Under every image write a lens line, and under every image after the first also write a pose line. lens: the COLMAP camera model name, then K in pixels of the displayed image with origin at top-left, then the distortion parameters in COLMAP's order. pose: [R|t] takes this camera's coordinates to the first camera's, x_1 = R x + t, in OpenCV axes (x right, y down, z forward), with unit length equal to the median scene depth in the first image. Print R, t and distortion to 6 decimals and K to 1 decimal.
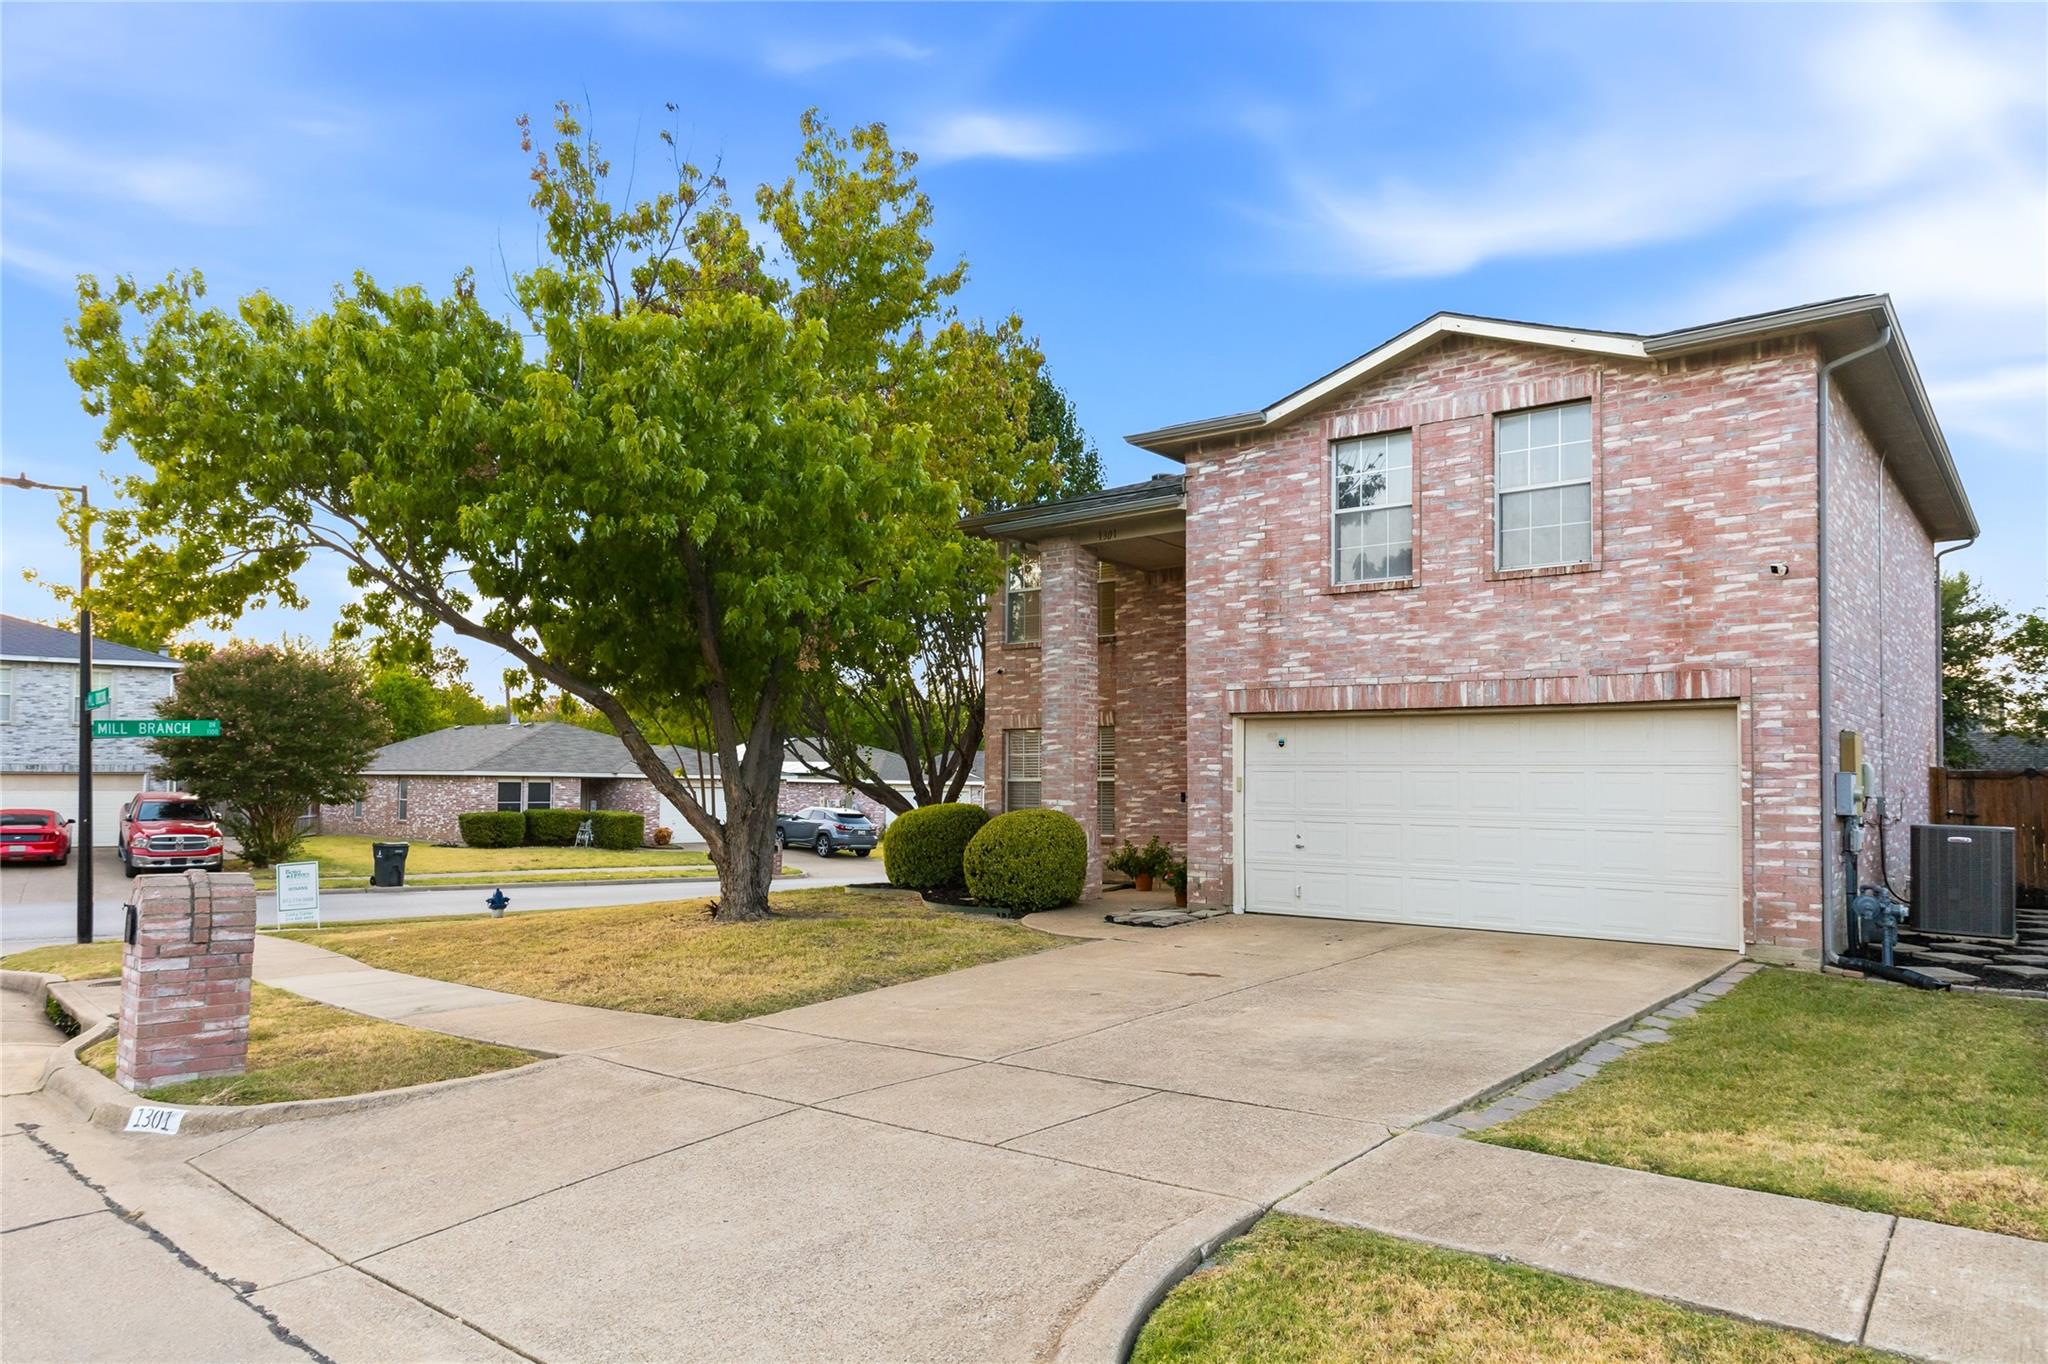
lens RADIAL K [[1323.8, 0, 1020.8], [0, 1323.8, 693.5], [0, 0, 1]] dist [-0.001244, -0.000004]
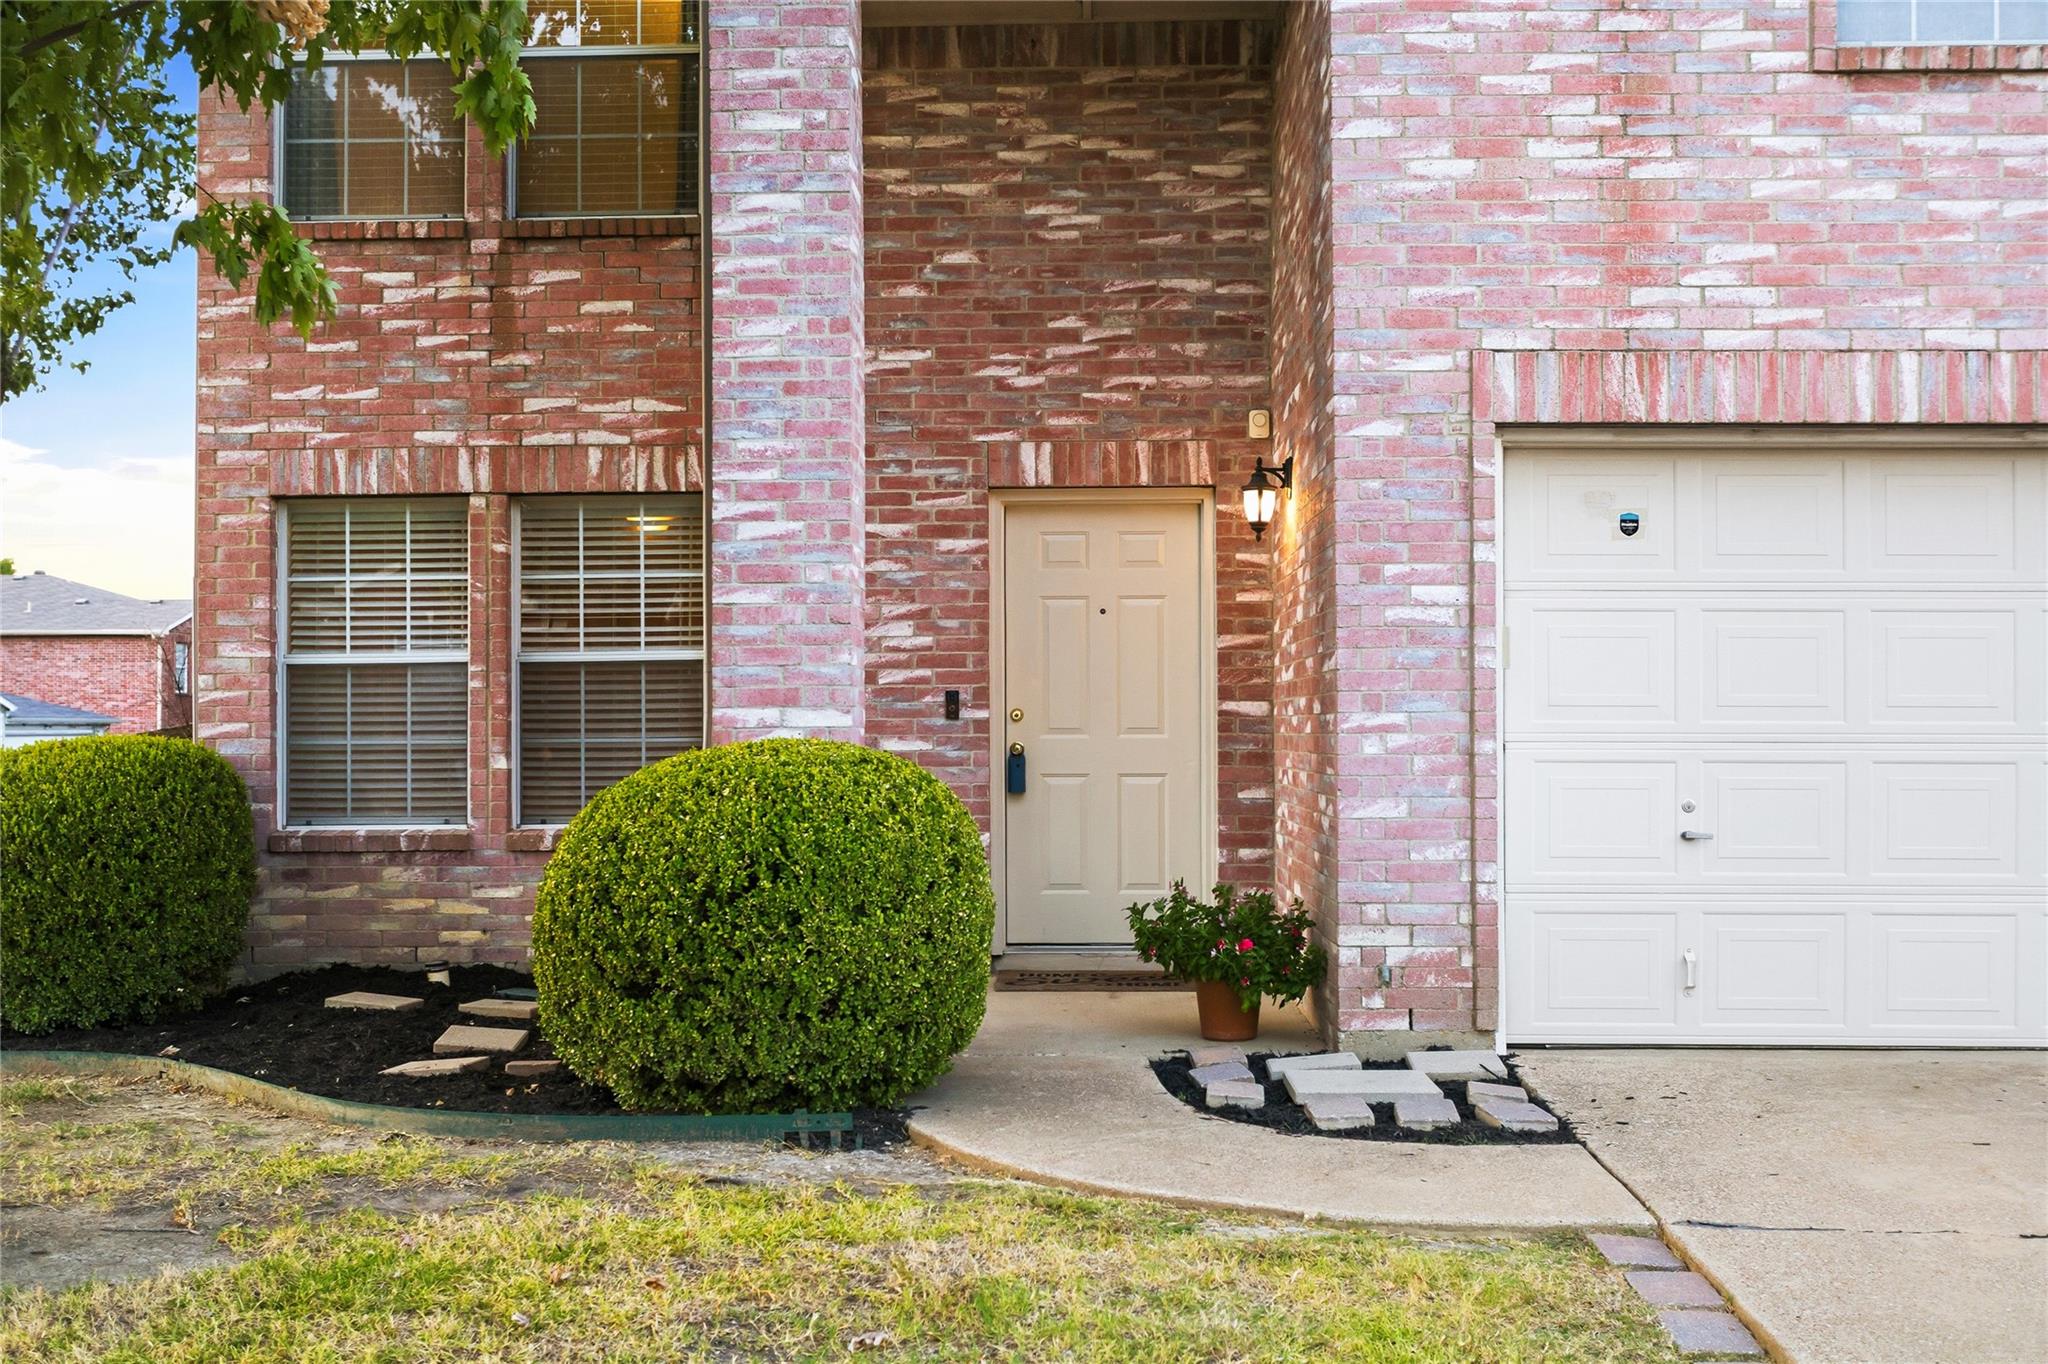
lens RADIAL K [[2293.4, 0, 1024.2], [0, 2293.4, 671.3], [0, 0, 1]] dist [-0.018557, 0.000000]
pose [[0.807129, 0.005639, 0.590348, -0.254655], [-0.033742, 0.998760, 0.036593, 0.057637], [-0.589410, -0.049455, 0.806319, 0.624630]]
